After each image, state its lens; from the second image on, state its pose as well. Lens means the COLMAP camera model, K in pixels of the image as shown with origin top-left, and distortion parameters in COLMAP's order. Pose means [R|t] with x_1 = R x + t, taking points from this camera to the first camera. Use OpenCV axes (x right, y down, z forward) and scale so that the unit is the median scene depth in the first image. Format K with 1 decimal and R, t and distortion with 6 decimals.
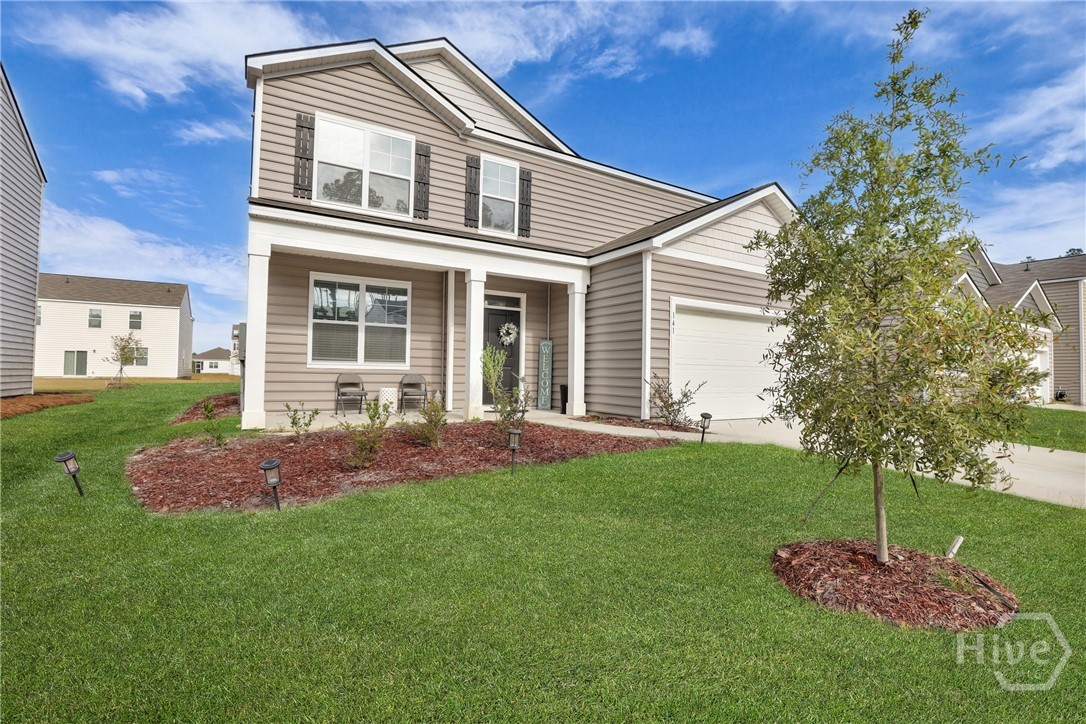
lens RADIAL K [[498.6, 0, 546.0], [0, 498.6, 361.3], [0, 0, 1]] dist [-0.021464, 0.000868]
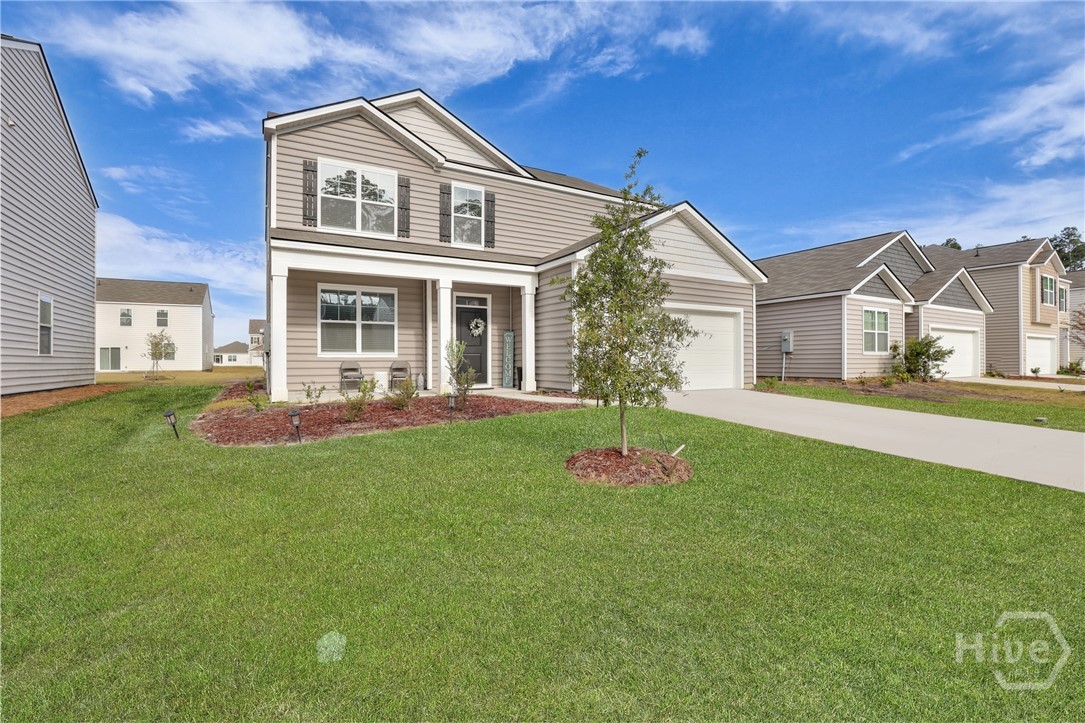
lens RADIAL K [[493.0, 0, 542.5], [0, 493.0, 361.5], [0, 0, 1]] dist [-0.016583, -0.000210]
pose [[0.999470, -0.018660, -0.026662, 0.127149], [0.019346, 0.999482, 0.025710, 0.002046], [0.026168, -0.026212, 0.999314, -0.243818]]
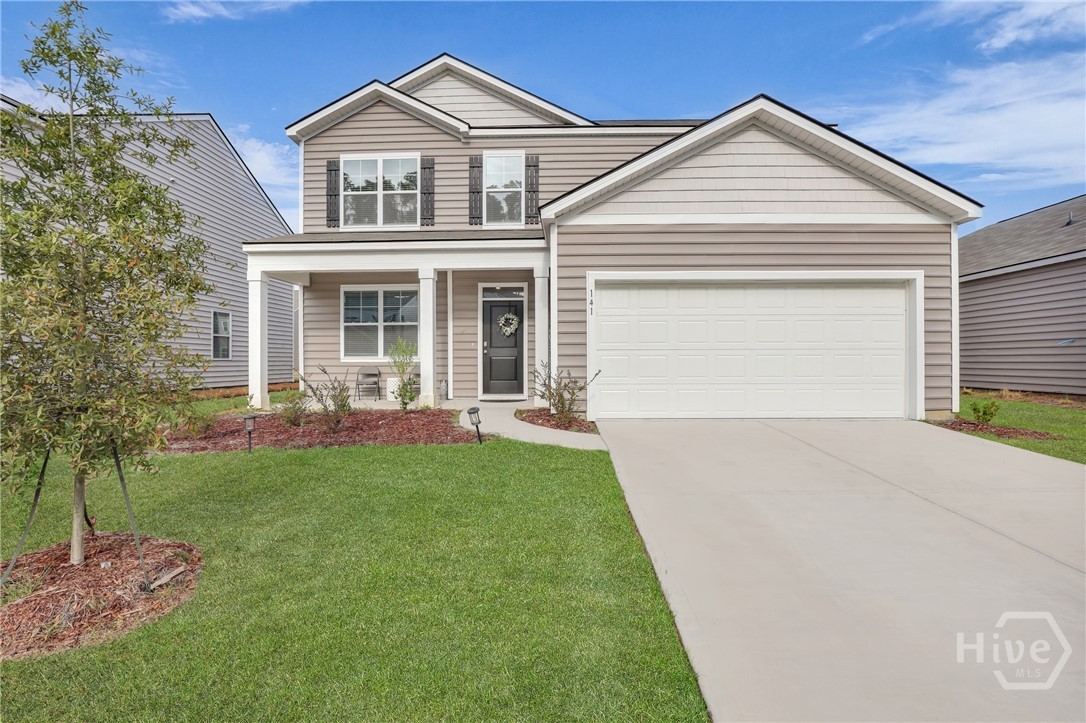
lens RADIAL K [[498.6, 0, 546.0], [0, 498.6, 360.8], [0, 0, 1]] dist [-0.021464, 0.000868]
pose [[0.834884, -0.017823, -0.550137, 0.577576], [0.030188, 0.999454, 0.013432, 0.008066], [0.549597, -0.027822, 0.834967, 0.209636]]
